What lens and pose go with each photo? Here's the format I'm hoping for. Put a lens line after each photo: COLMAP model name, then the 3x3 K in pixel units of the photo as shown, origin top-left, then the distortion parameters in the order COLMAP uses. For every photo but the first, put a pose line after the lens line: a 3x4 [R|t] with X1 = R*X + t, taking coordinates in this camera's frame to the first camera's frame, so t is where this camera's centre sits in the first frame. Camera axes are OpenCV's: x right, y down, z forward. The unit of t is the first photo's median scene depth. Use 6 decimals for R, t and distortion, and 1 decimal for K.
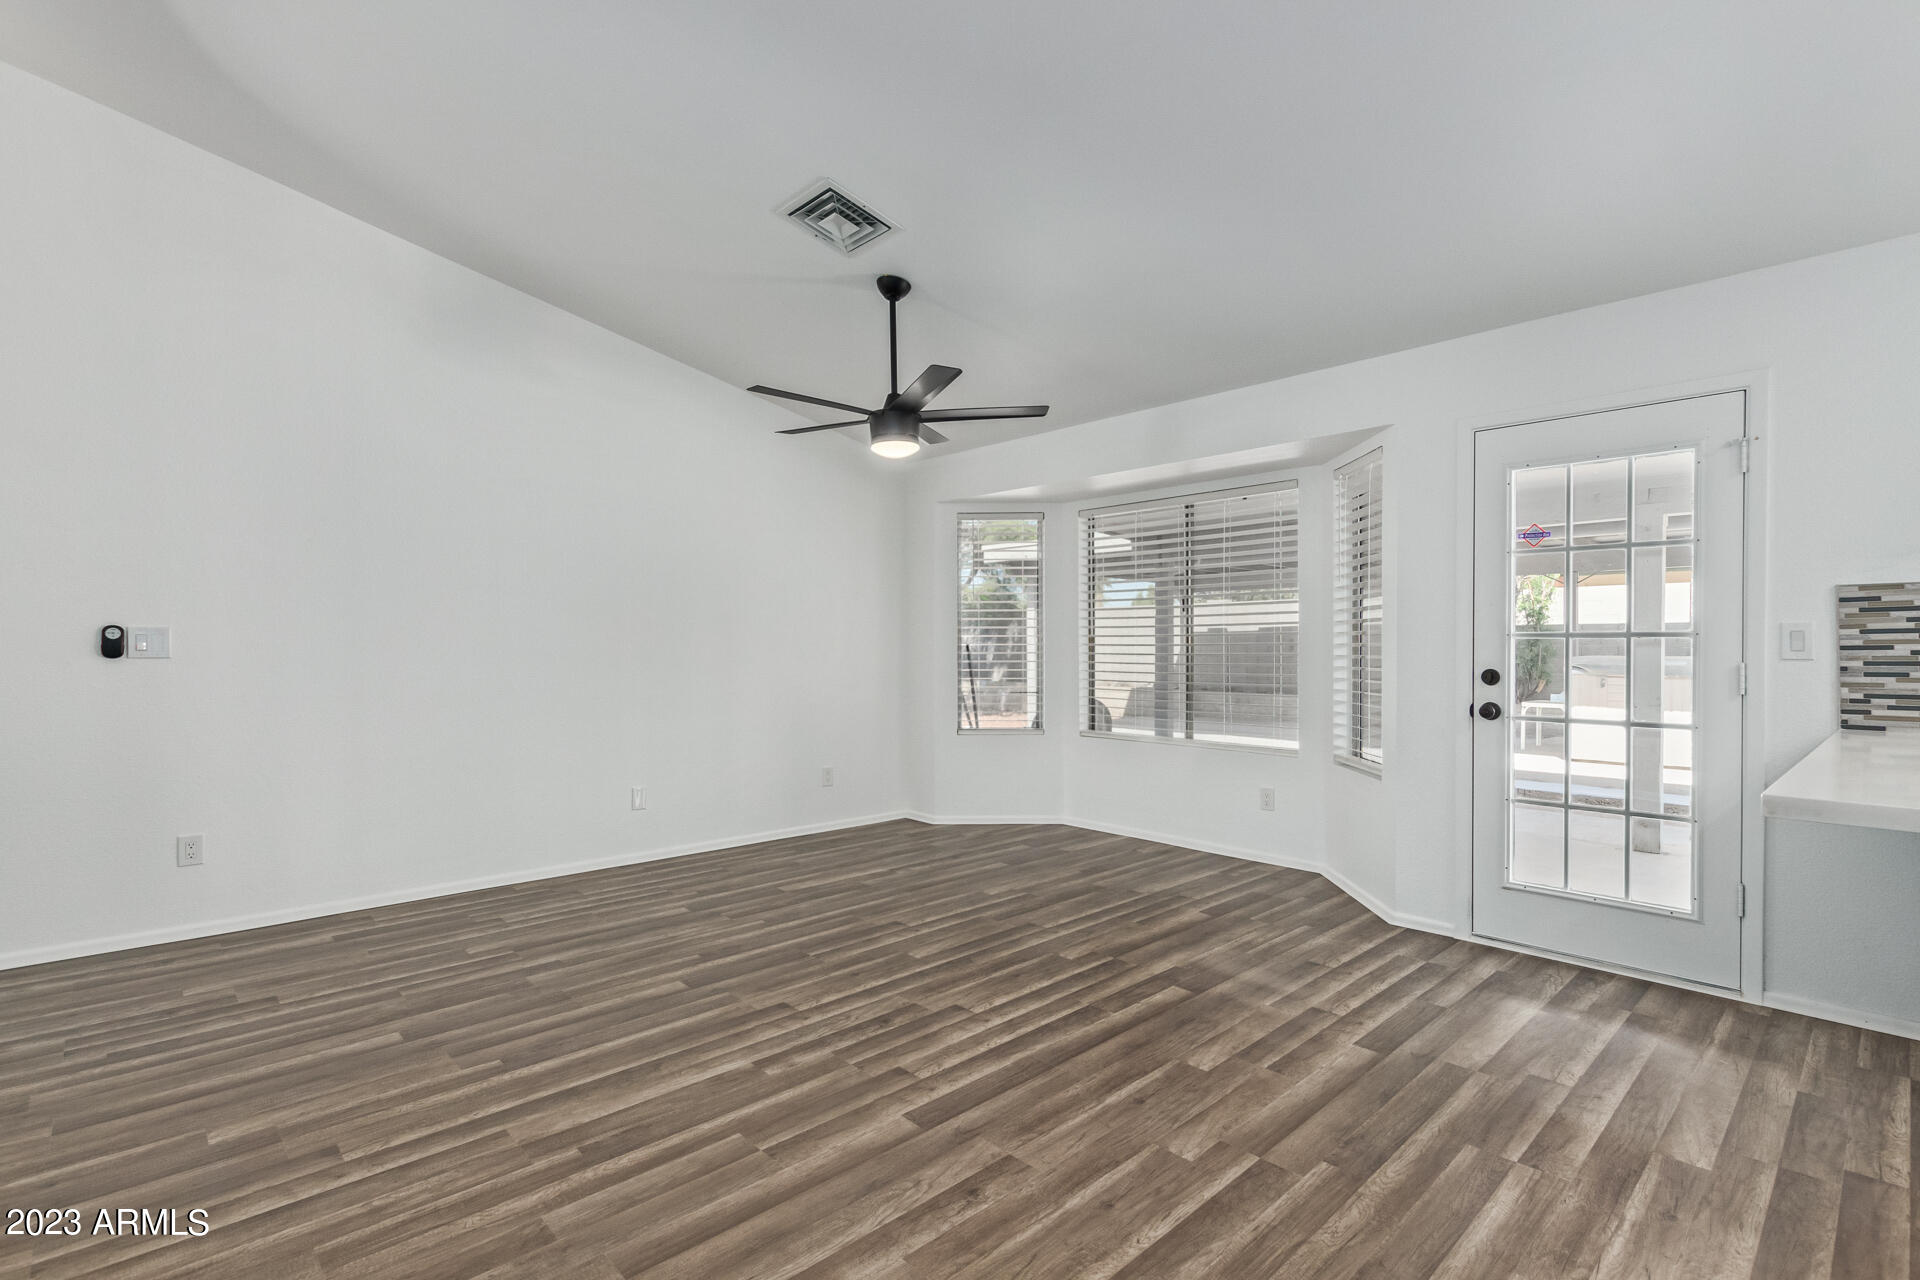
lens RADIAL K [[888.6, 0, 960.0], [0, 888.6, 640.0], [0, 0, 1]] dist [-0.003444, -0.007648]
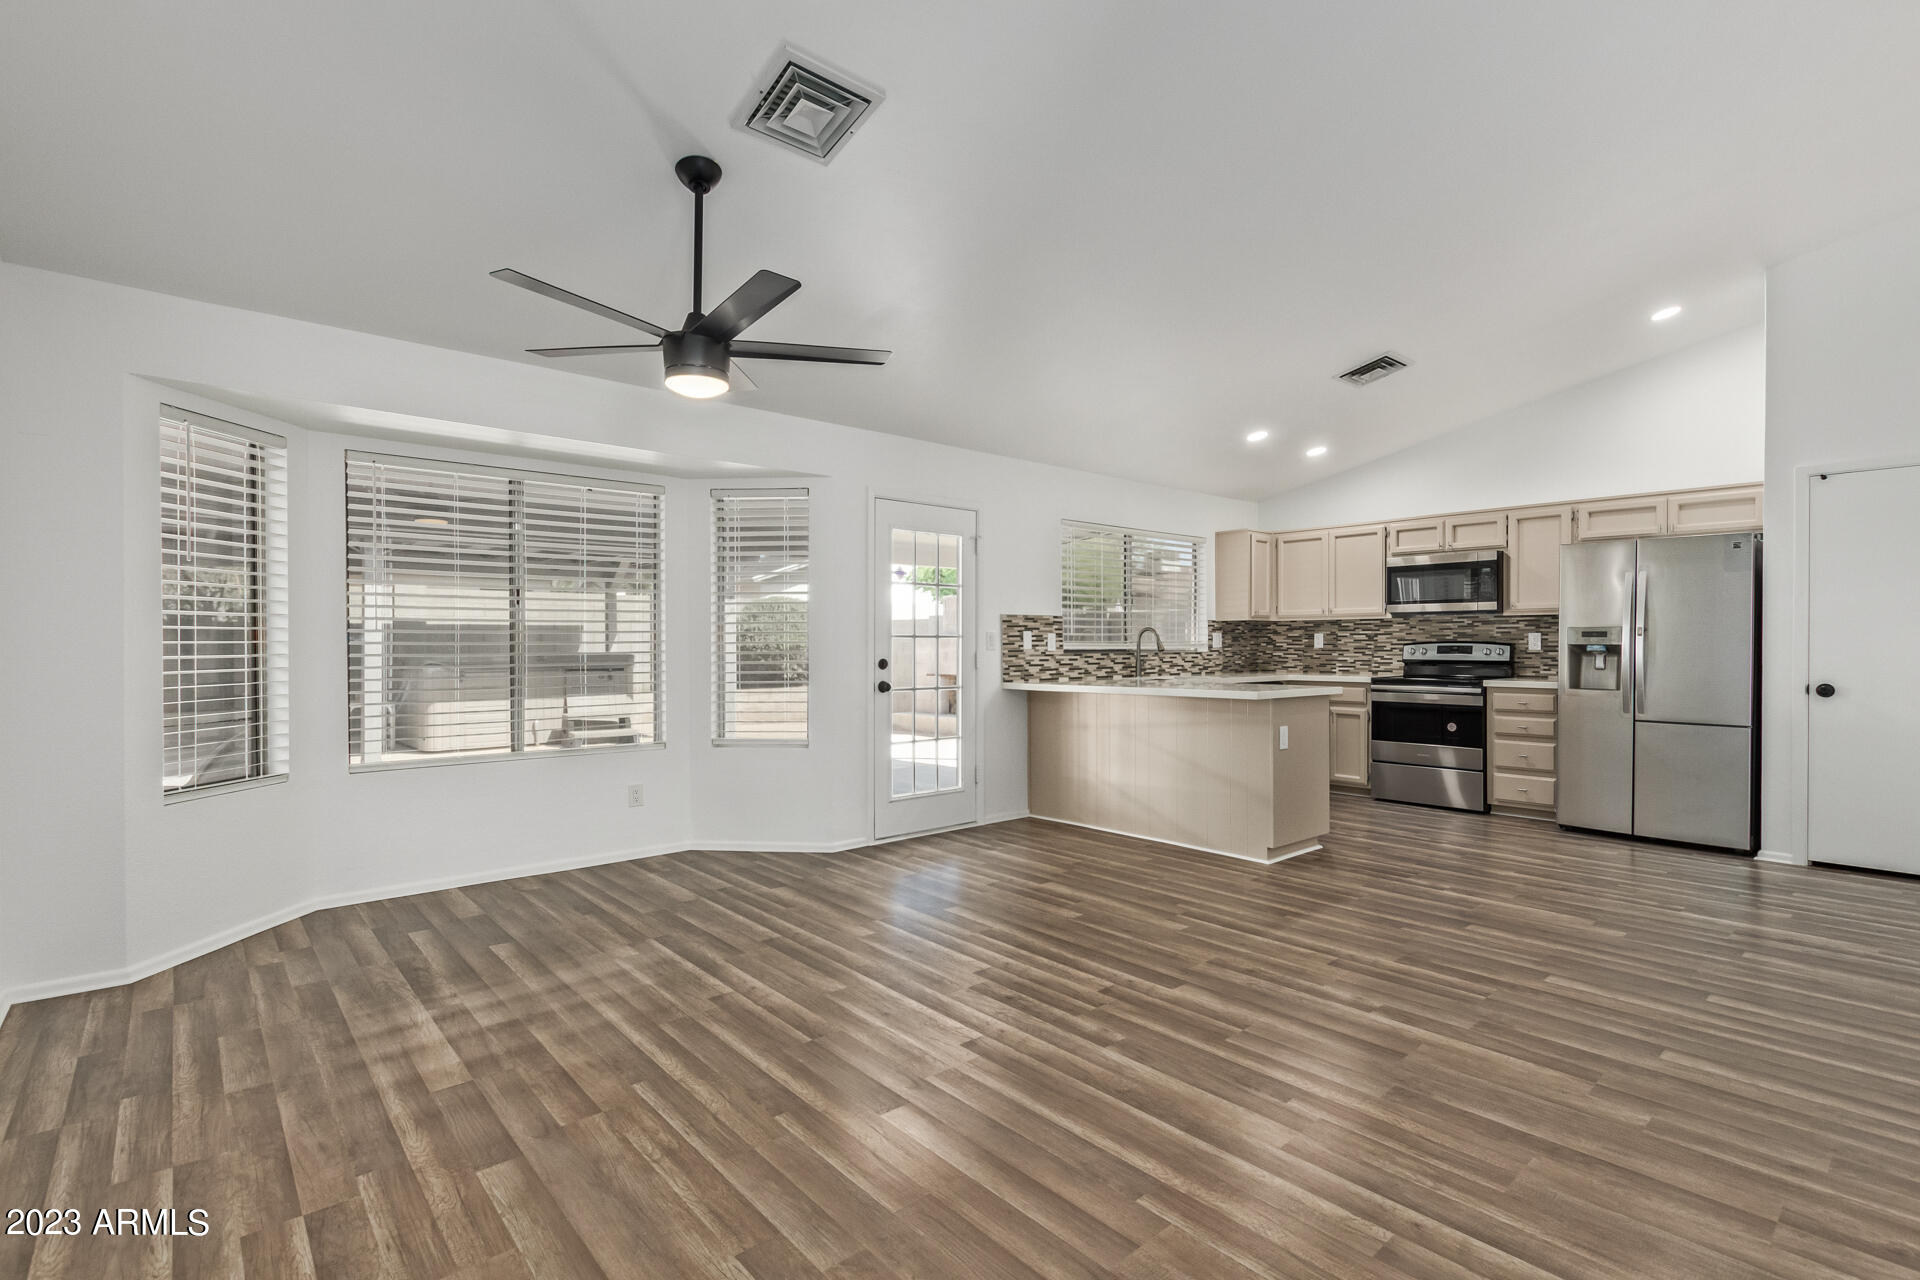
lens RADIAL K [[888.6, 0, 960.0], [0, 888.6, 640.0], [0, 0, 1]] dist [-0.003444, -0.007648]
pose [[0.039748, 0.001592, 0.999208, -1.098283], [-0.003701, 0.999992, -0.001446, 0.002388], [-0.999203, -0.003640, 0.039754, 0.974066]]
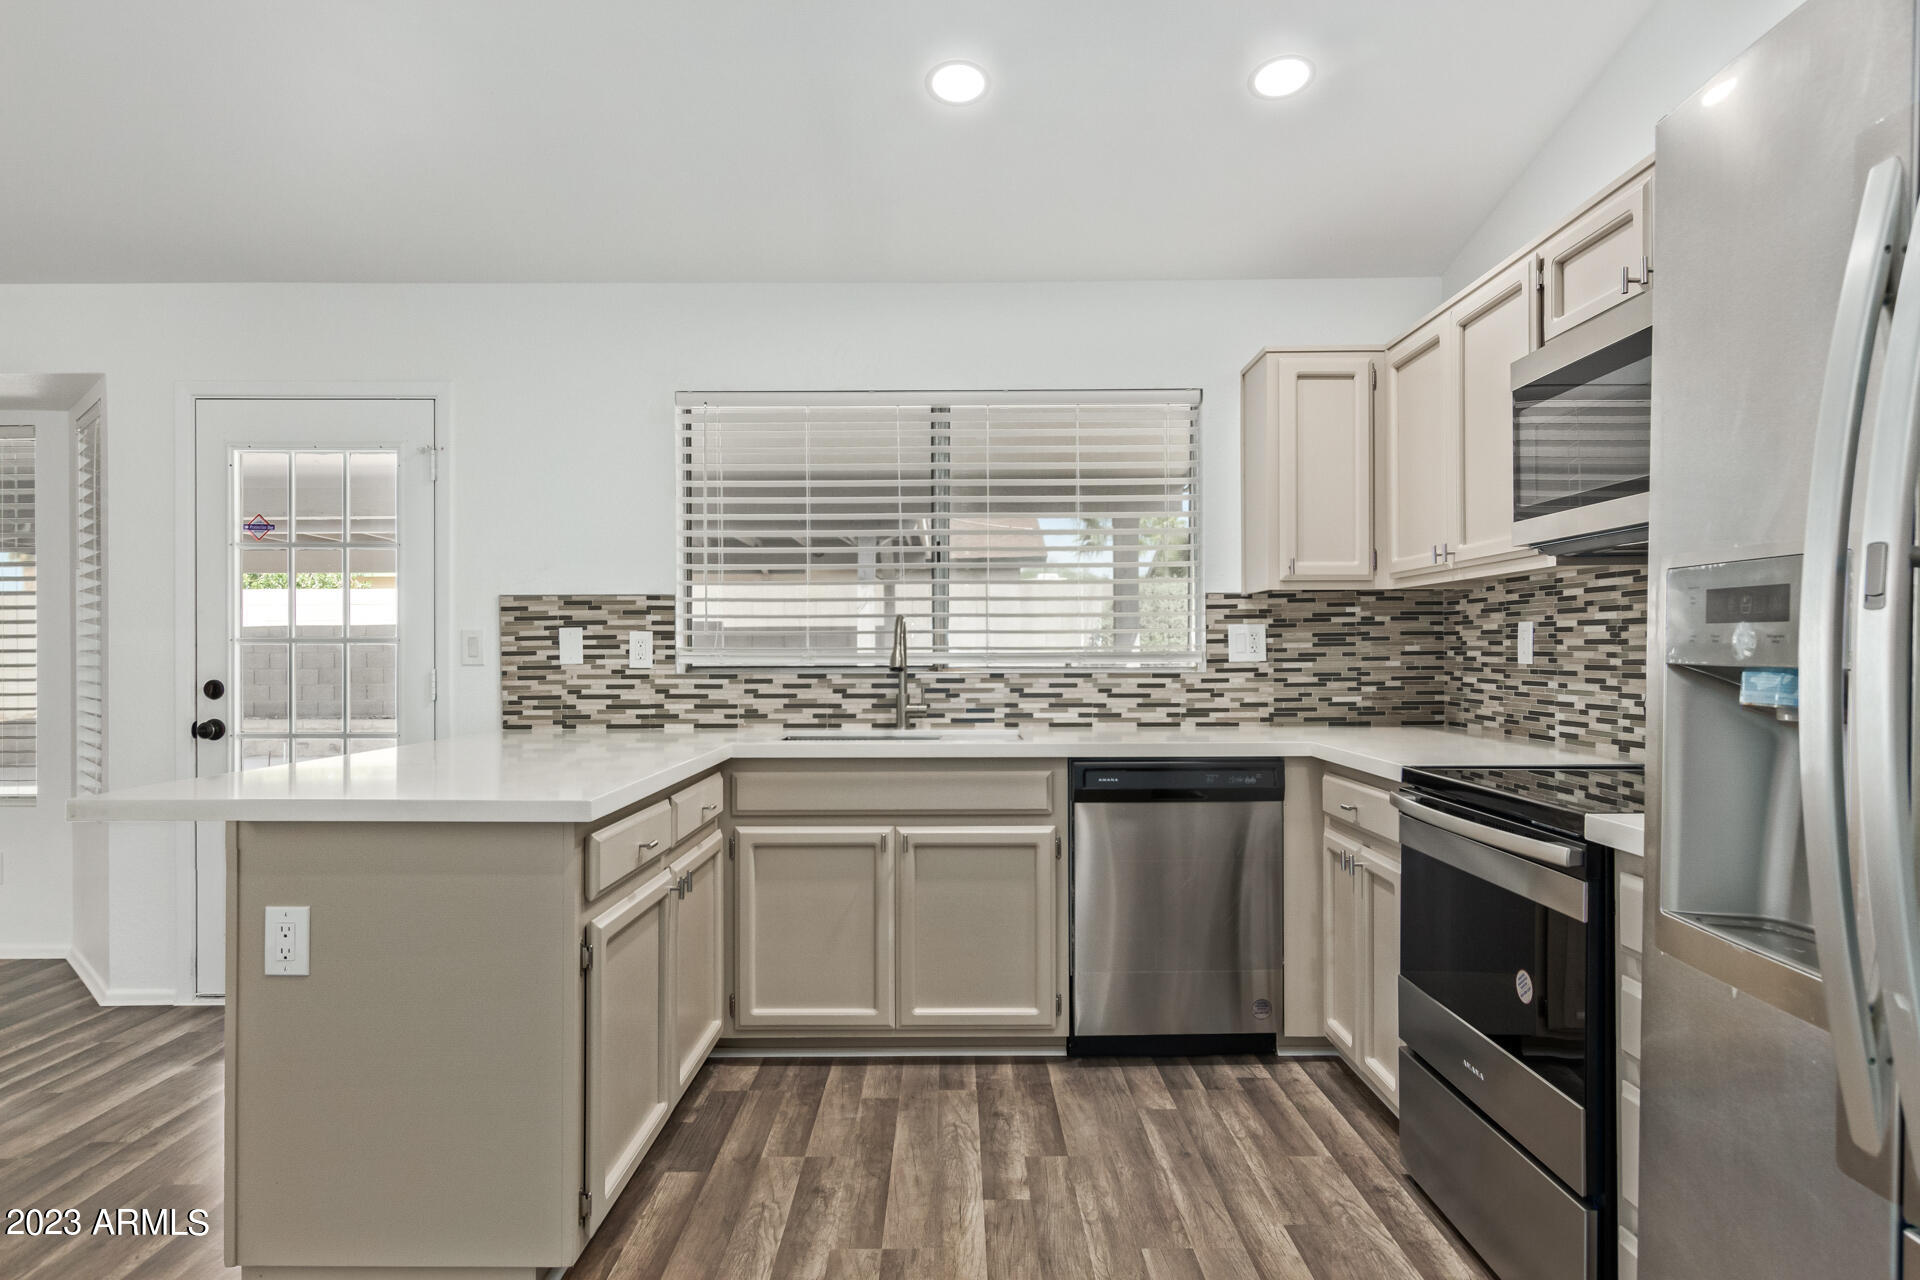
lens RADIAL K [[1169.1, 0, 960.0], [0, 1169.1, 640.0], [0, 0, 1]] dist [0.002033, -0.001525]
pose [[0.677561, 0.001205, 0.735466, 0.308591], [0.000076, 0.999999, -0.001708, -0.004892], [-0.735467, 0.001213, 0.677560, -0.349750]]
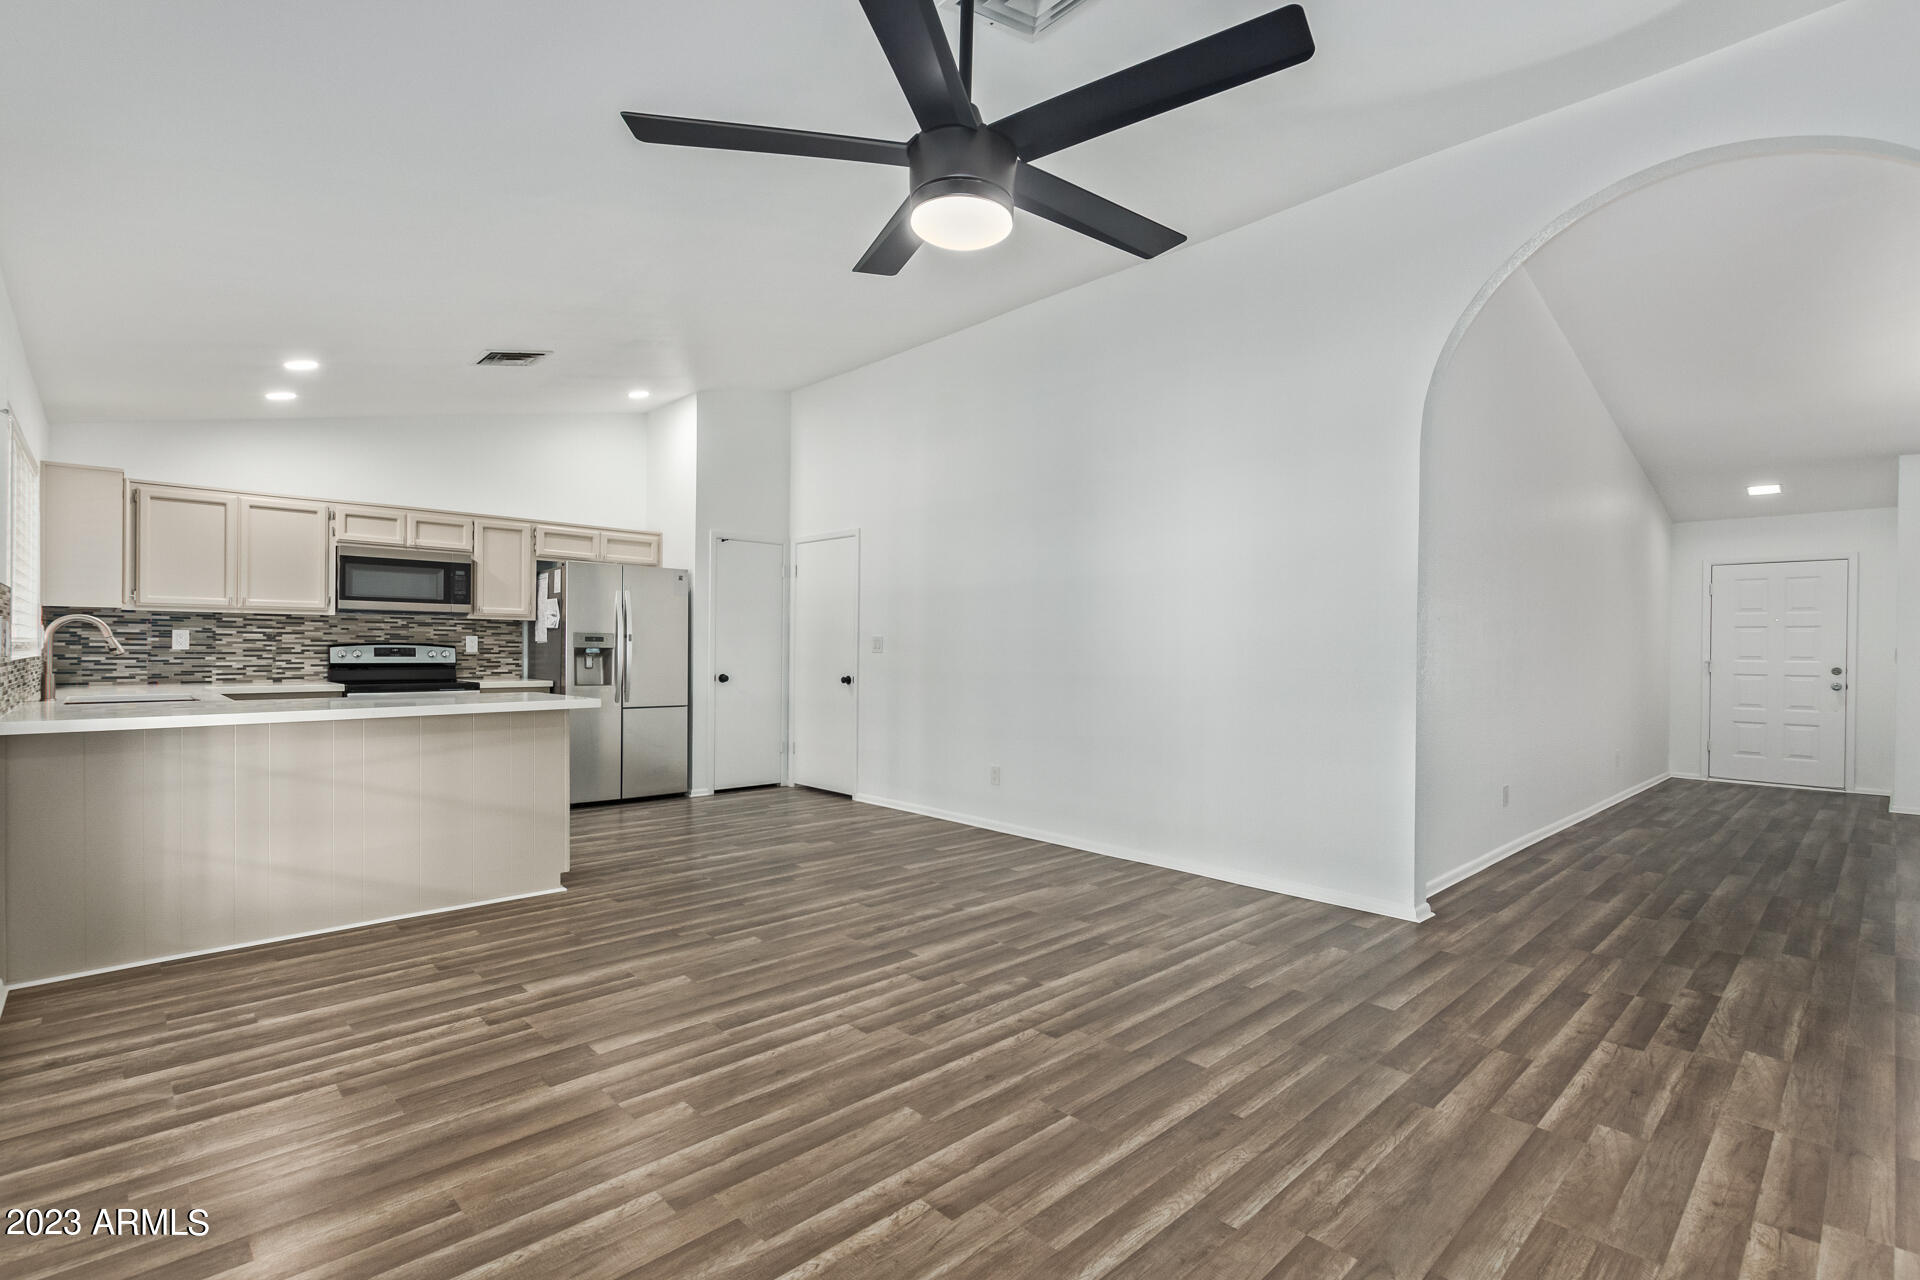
lens RADIAL K [[888.6, 0, 960.0], [0, 888.6, 640.0], [0, 0, 1]] dist [-0.003444, -0.007648]
pose [[-0.999945, -0.007701, -0.007170, -0.091695], [-0.007580, 0.999829, -0.016868, 0.016342], [0.007299, -0.016812, -0.999832, 1.930413]]
